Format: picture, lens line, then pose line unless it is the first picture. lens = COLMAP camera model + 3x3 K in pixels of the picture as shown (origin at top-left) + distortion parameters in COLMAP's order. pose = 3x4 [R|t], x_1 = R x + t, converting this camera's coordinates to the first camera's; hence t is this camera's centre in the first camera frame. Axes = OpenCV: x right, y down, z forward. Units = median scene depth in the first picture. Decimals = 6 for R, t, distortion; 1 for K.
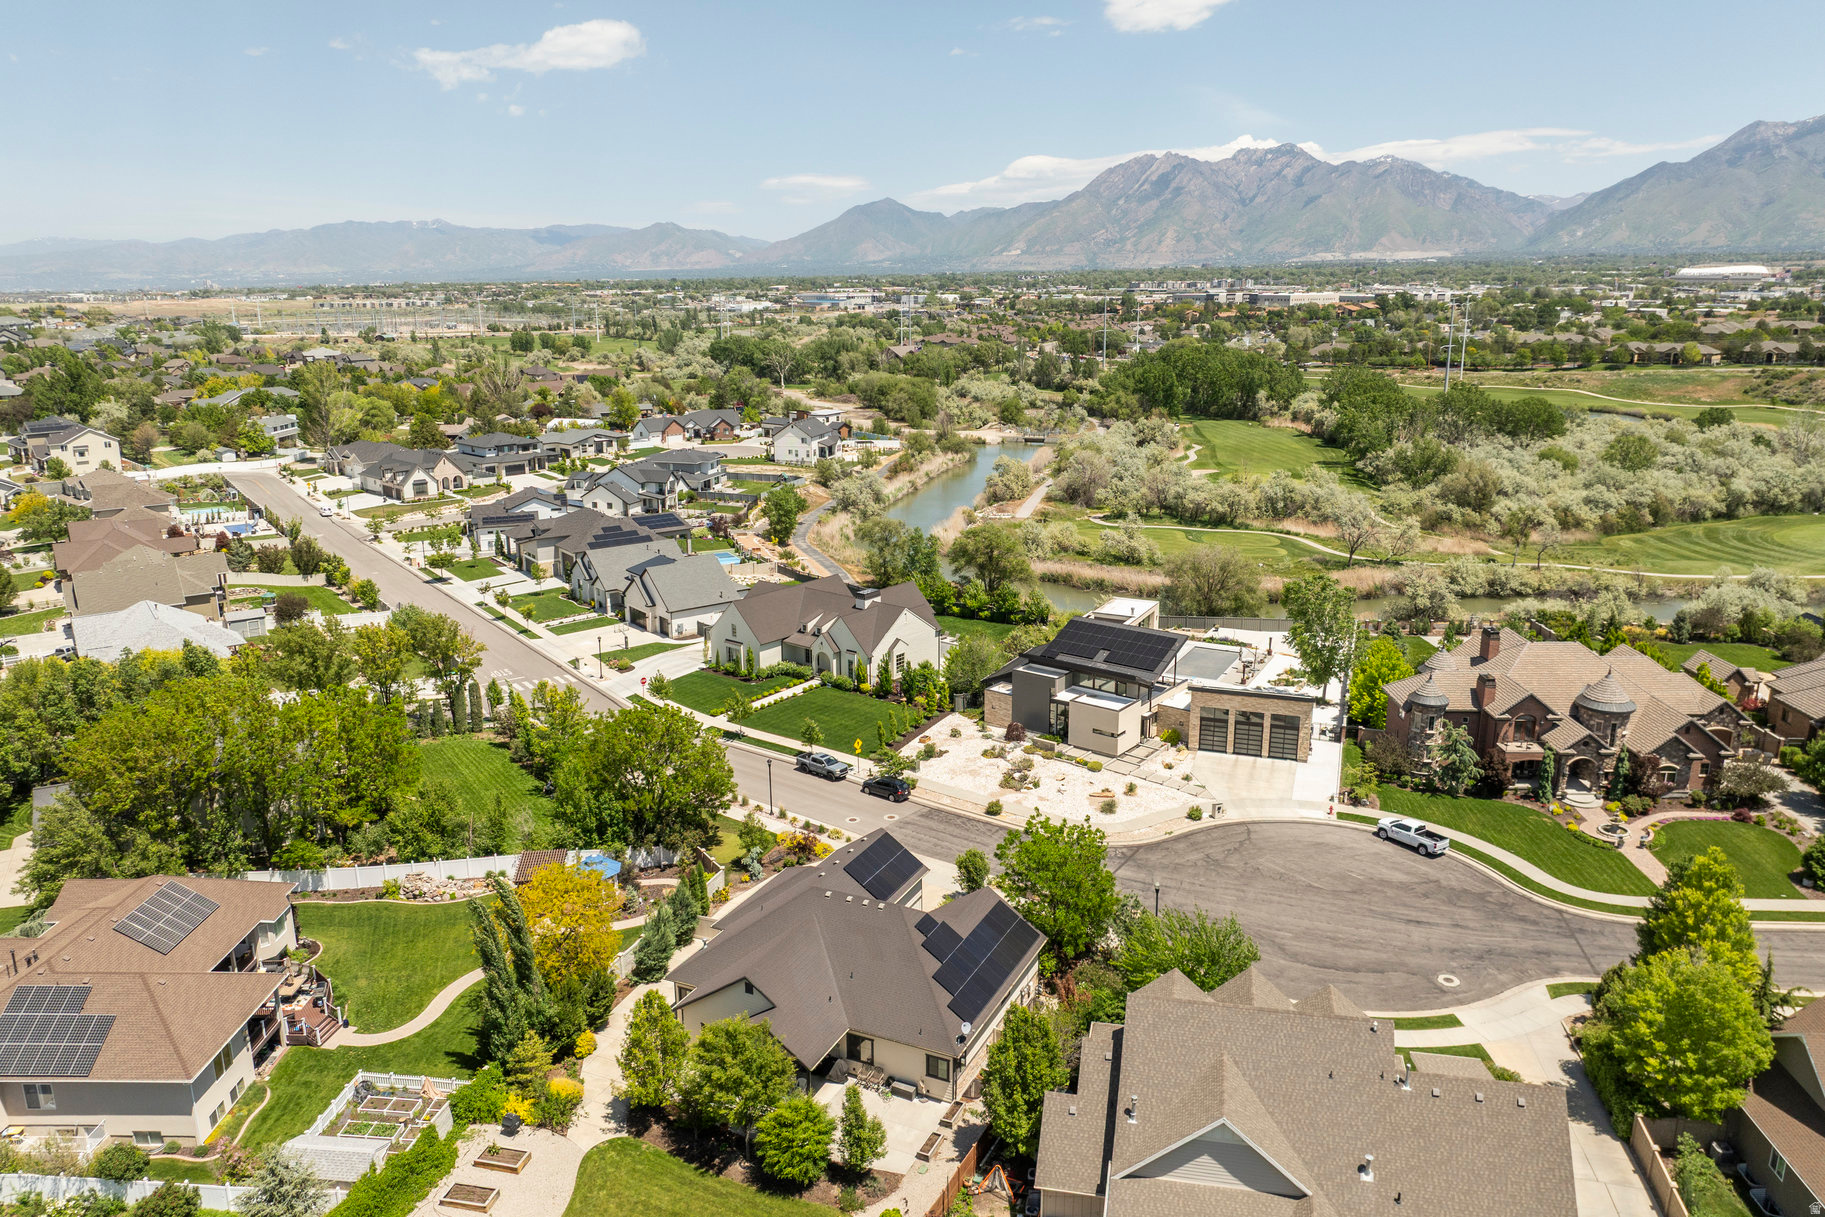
lens RADIAL K [[1287.1, 0, 916.1], [0, 1287.1, 604.5], [0, 0, 1]] dist [-0.040514, -0.000416]
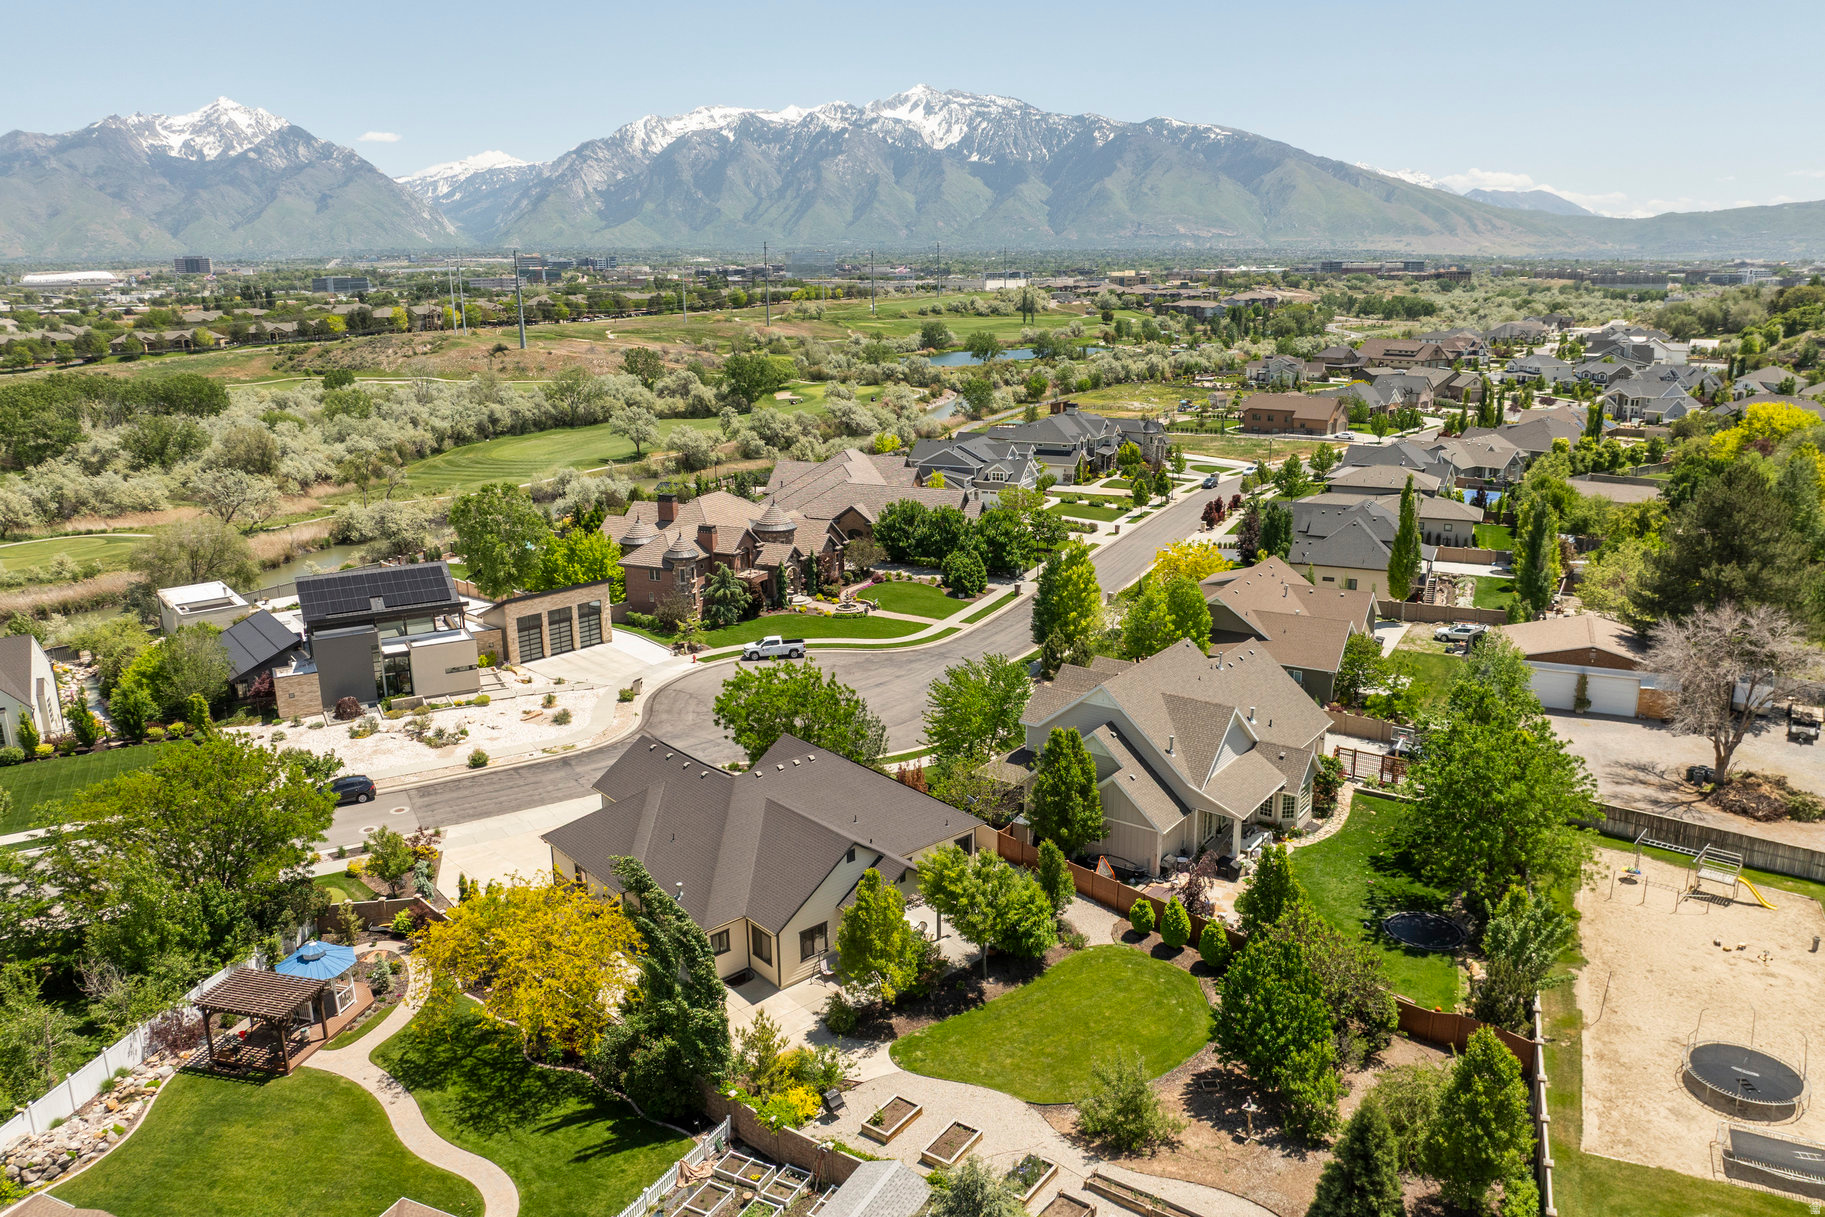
lens RADIAL K [[1287.1, 0, 916.1], [0, 1287.1, 604.5], [0, 0, 1]] dist [-0.040514, -0.000416]
pose [[0.402382, -0.229409, 0.886262, -0.307100], [0.237316, 0.961139, 0.141045, 0.002833], [-0.884177, 0.153570, 0.441188, 0.182492]]
